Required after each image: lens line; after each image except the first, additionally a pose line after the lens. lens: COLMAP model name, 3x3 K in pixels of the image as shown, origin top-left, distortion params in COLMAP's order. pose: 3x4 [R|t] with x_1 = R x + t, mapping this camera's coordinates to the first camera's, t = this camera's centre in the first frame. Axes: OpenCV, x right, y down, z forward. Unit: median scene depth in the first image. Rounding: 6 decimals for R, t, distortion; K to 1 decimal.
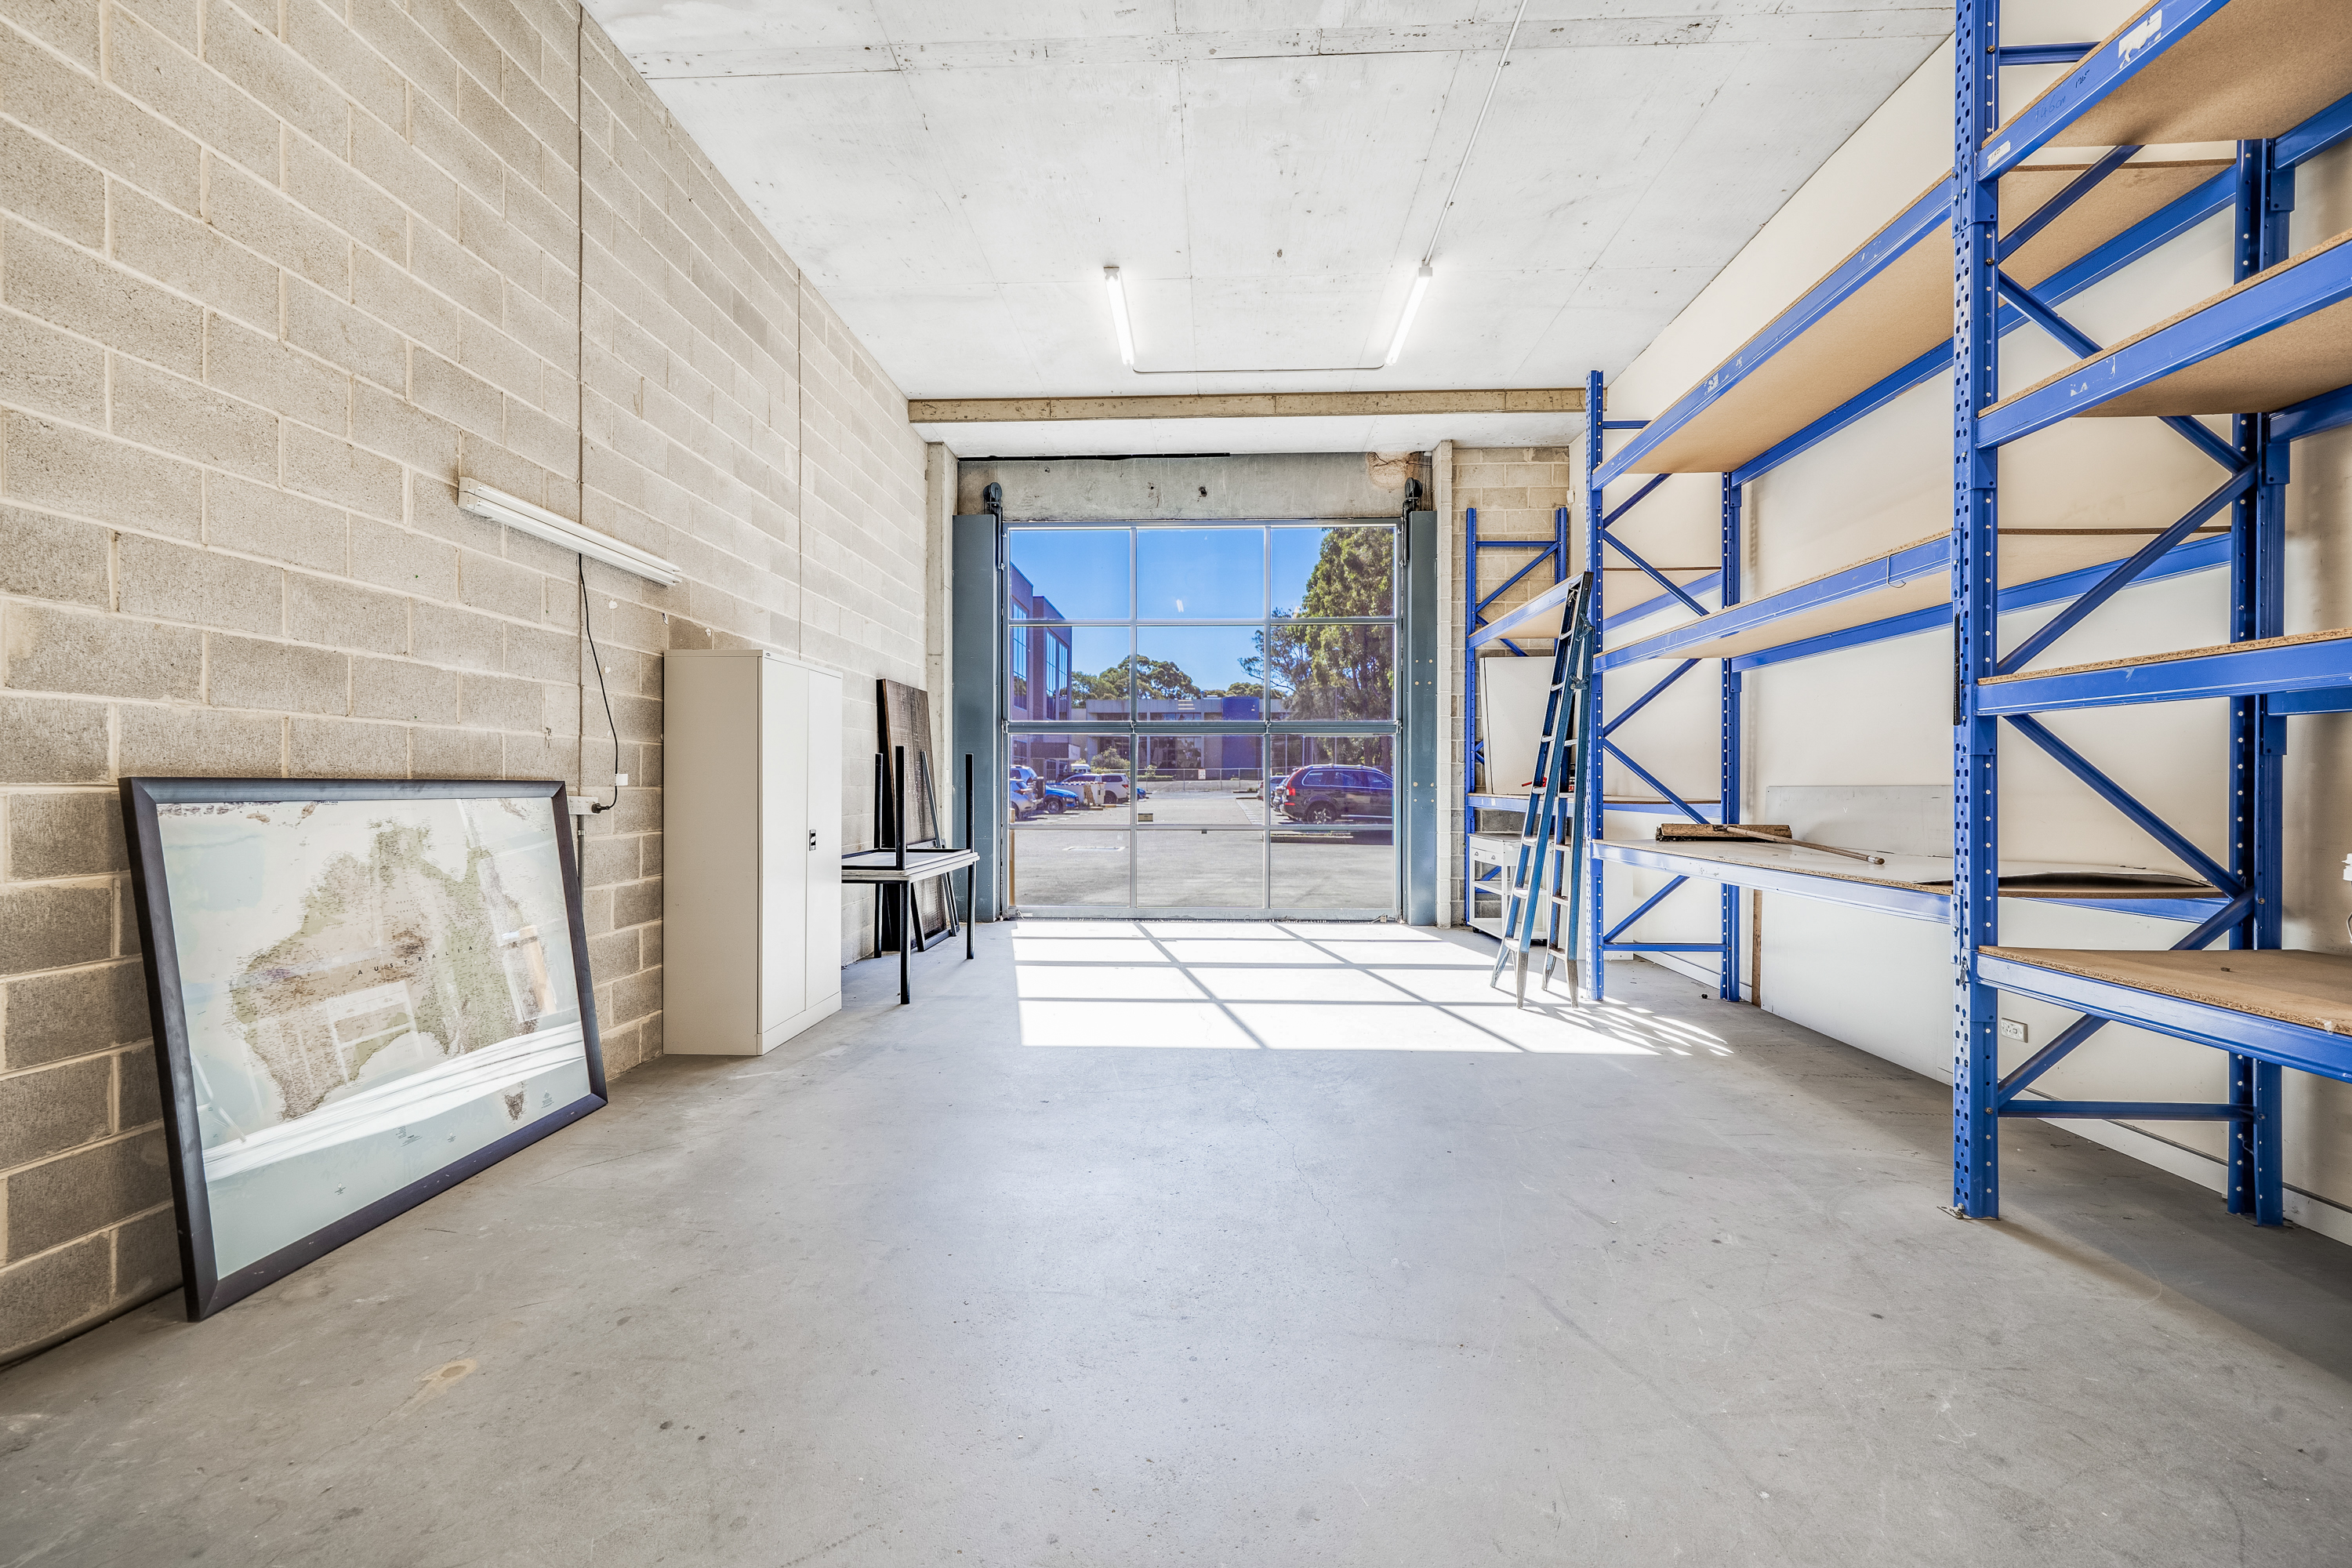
lens RADIAL K [[952.9, 0, 1173.7], [0, 952.9, 772.9], [0, 0, 1]] dist [-0.000085, -0.000010]
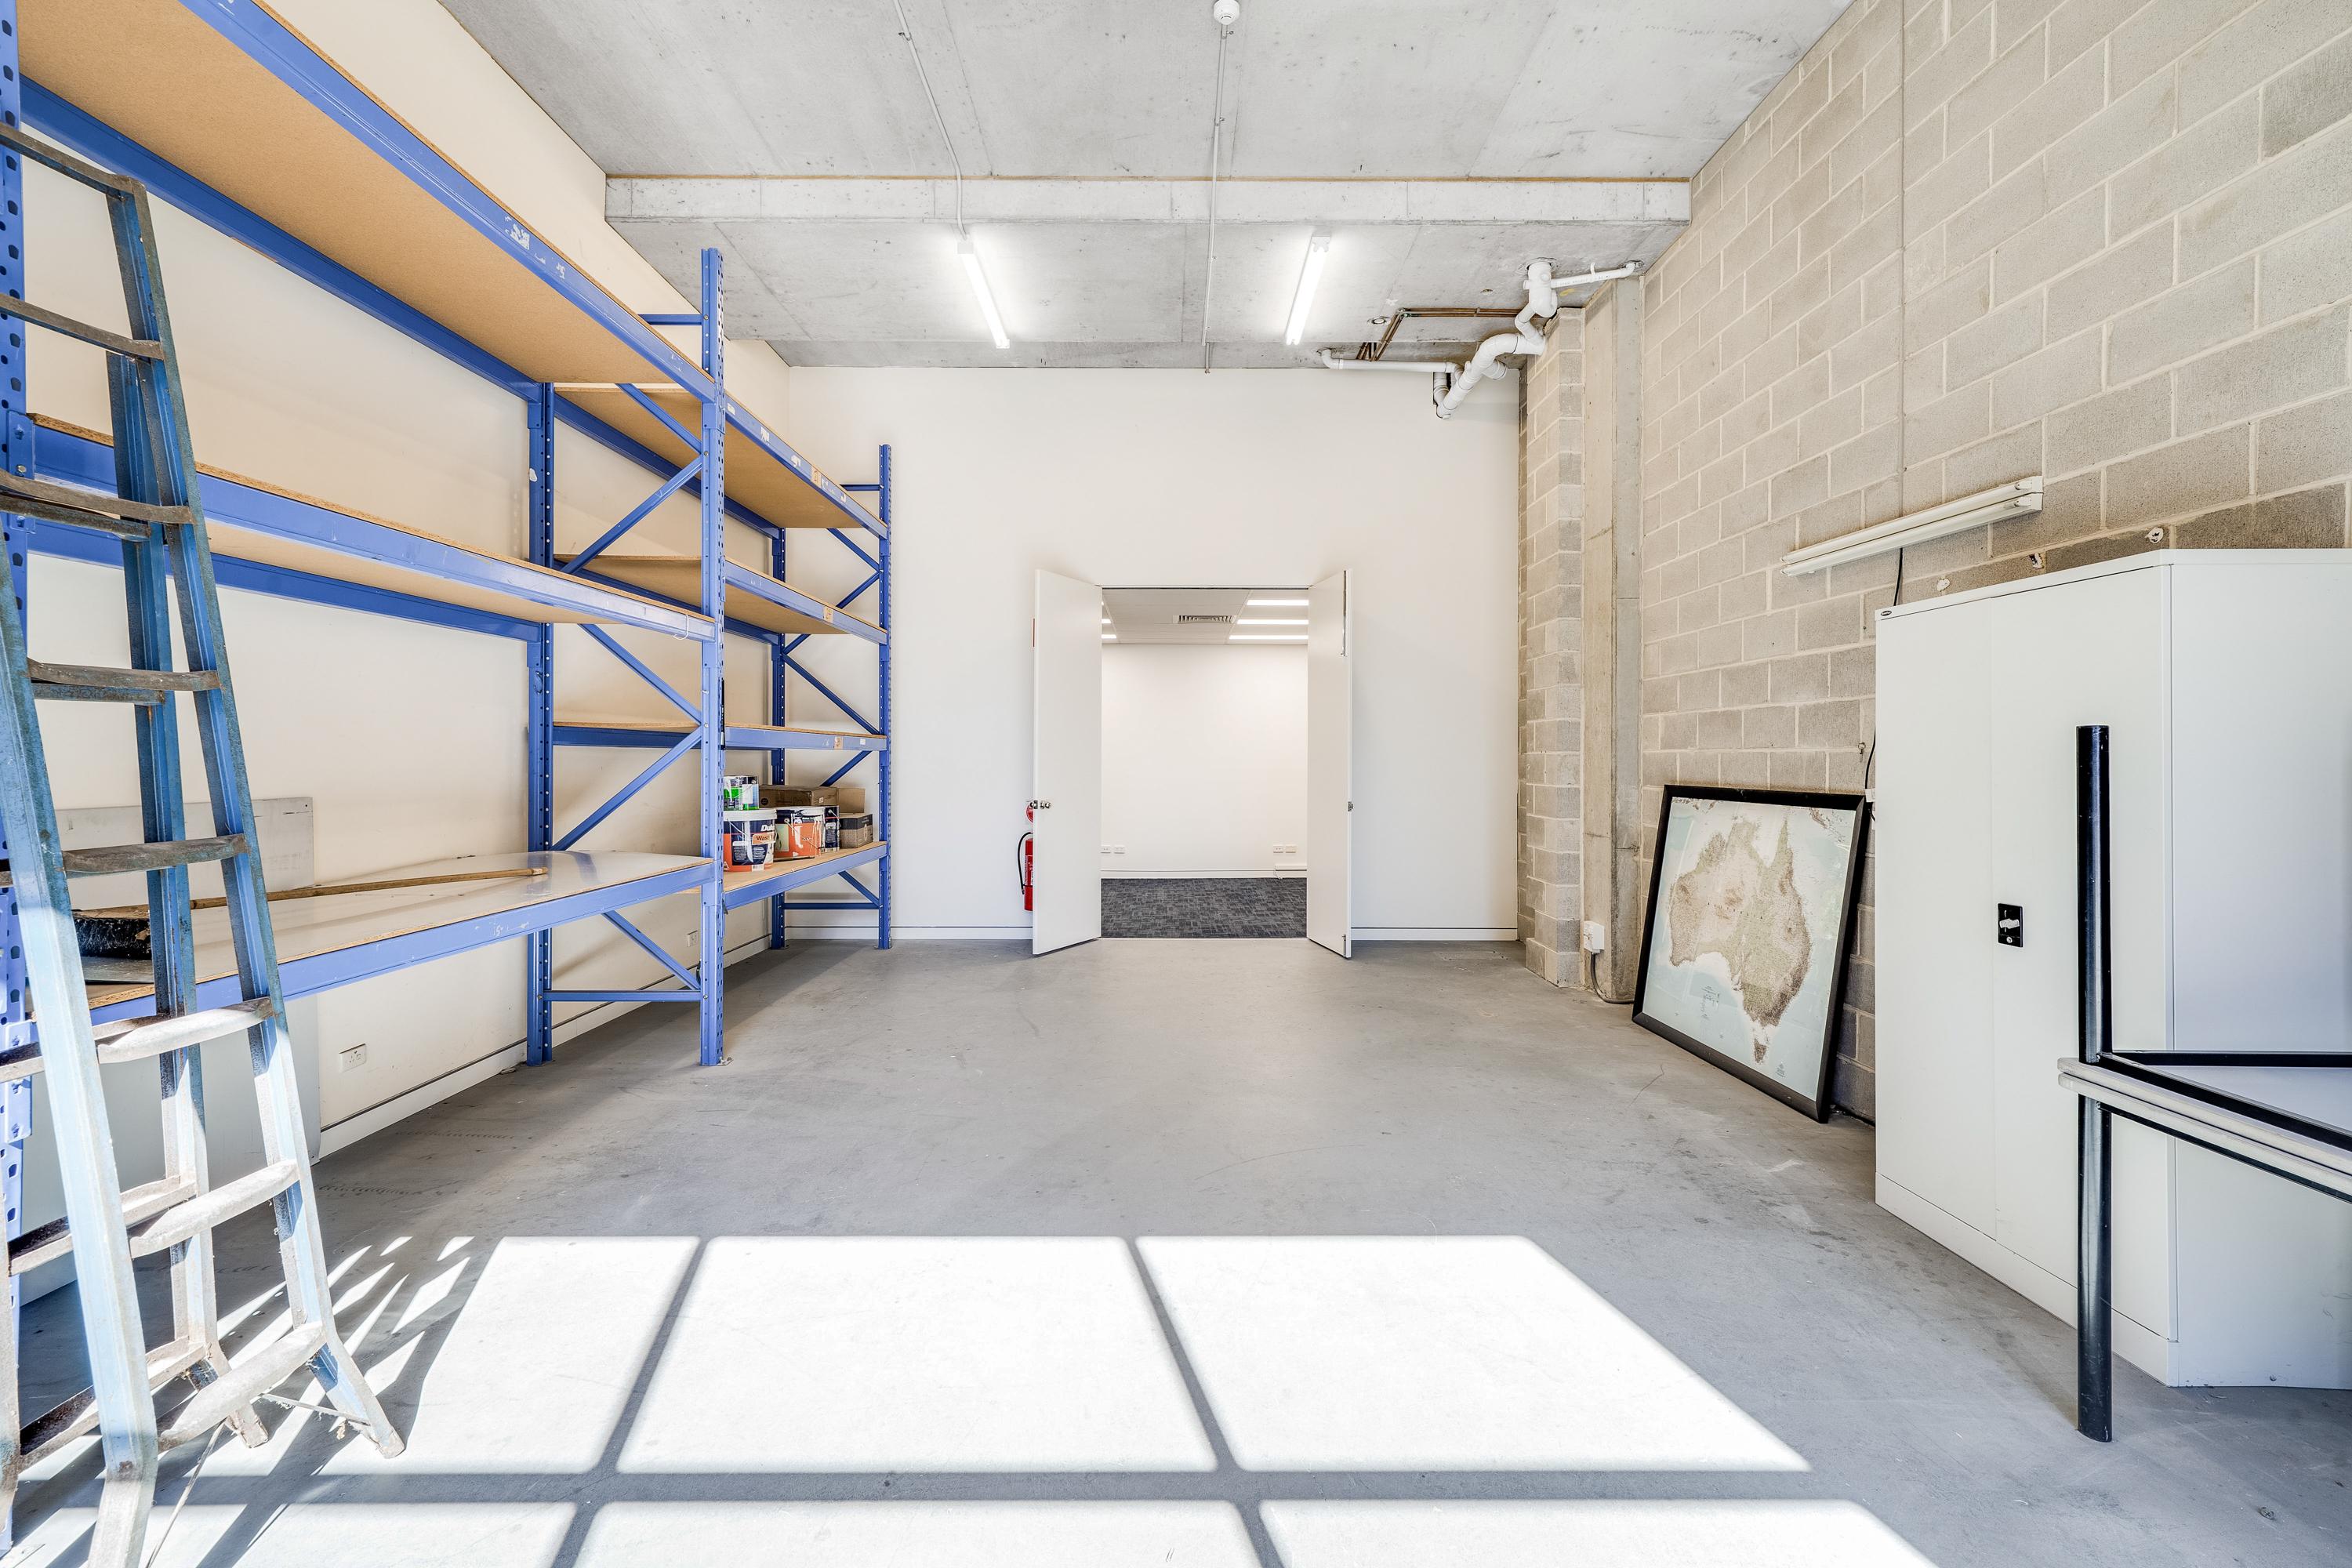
lens RADIAL K [[952.9, 0, 1173.7], [0, 952.9, 772.9], [0, 0, 1]] dist [-0.000085, -0.000010]
pose [[-0.998368, -0.003691, -0.056992, 0.130965], [-0.003783, 0.999992, 0.001508, -0.013808], [0.056986, 0.001722, -0.998374, 1.945662]]
